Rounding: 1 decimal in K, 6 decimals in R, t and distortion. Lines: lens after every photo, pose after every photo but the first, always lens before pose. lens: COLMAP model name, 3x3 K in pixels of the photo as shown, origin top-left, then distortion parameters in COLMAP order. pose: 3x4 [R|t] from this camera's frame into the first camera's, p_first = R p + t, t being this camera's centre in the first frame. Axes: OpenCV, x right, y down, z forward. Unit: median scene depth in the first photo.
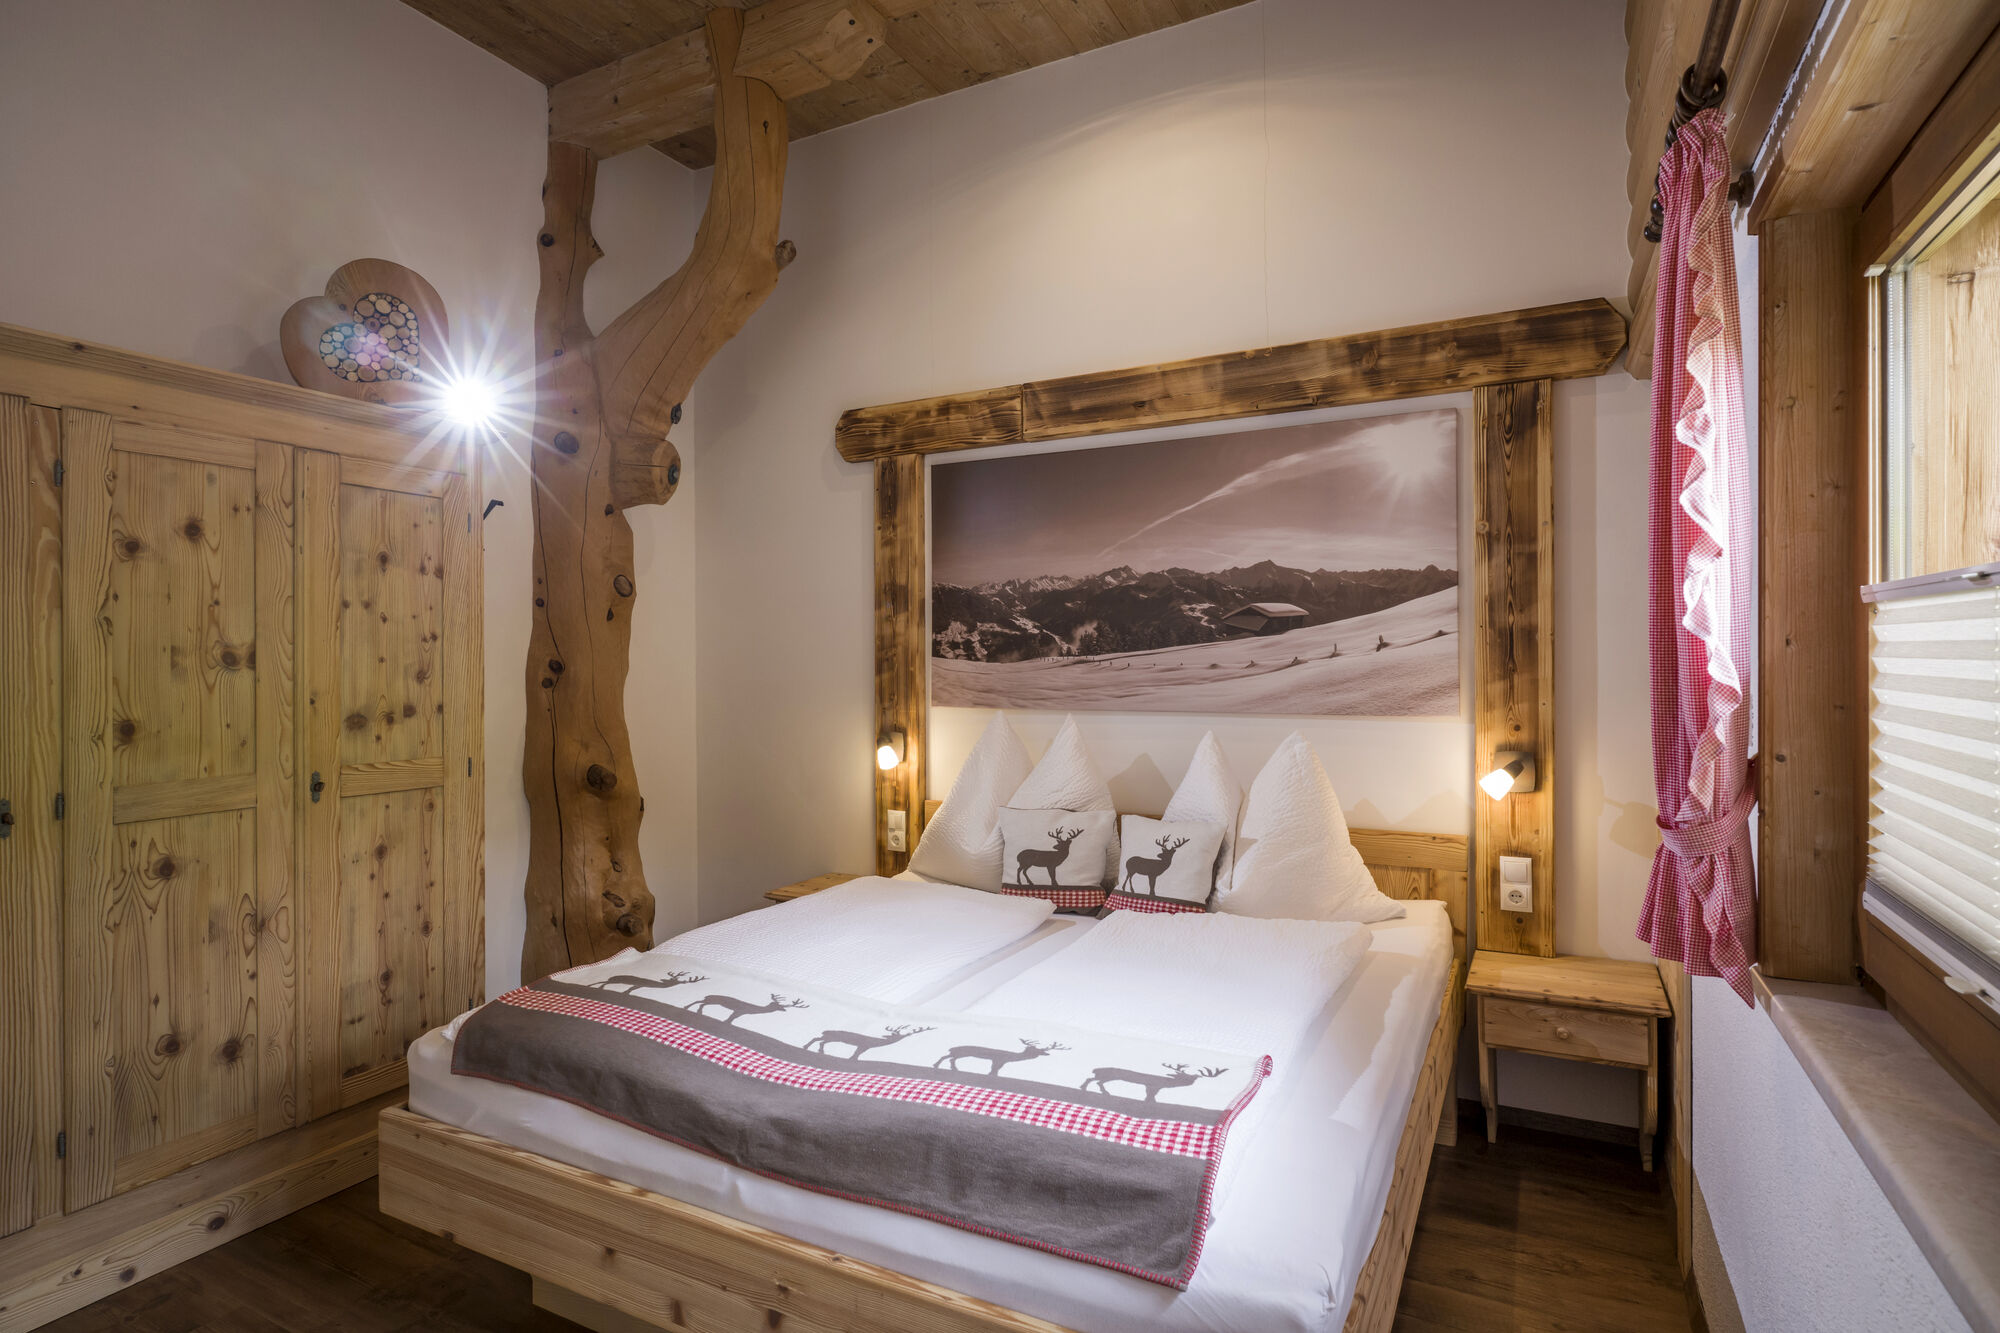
lens RADIAL K [[1028.6, 0, 1008.3], [0, 1028.6, 660.1], [0, 0, 1]] dist [-0.006170, 0.002702]
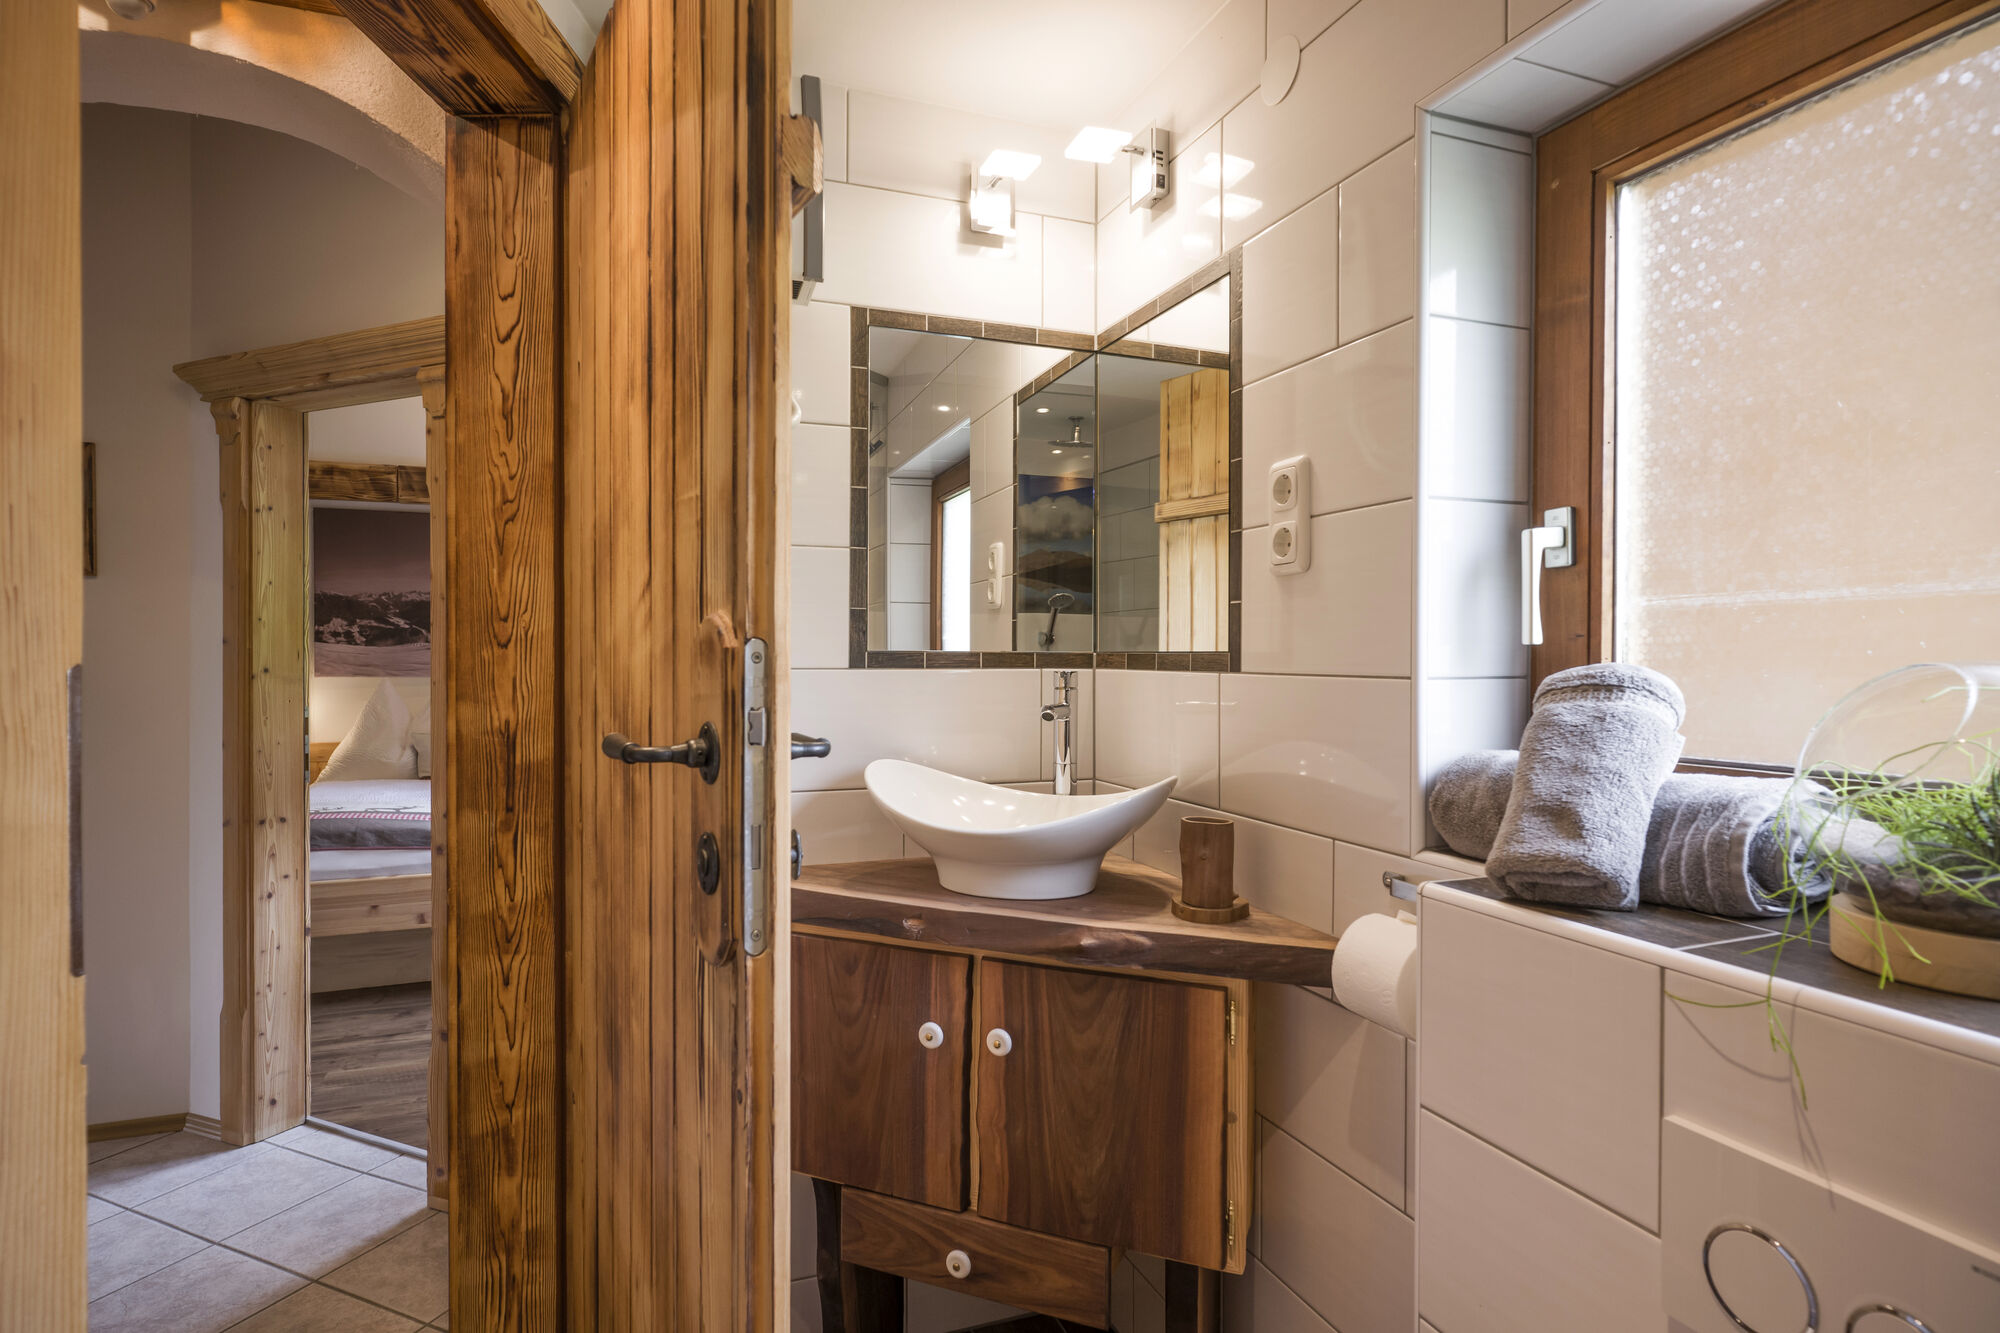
lens RADIAL K [[1028.6, 0, 997.1], [0, 1028.6, 655.5], [0, 0, 1]] dist [-0.006170, 0.002702]
pose [[0.652193, 0.007125, 0.758020, -0.553592], [-0.001782, 0.999967, -0.007866, 0.026110], [-0.758051, 0.003780, 0.652184, -0.669814]]
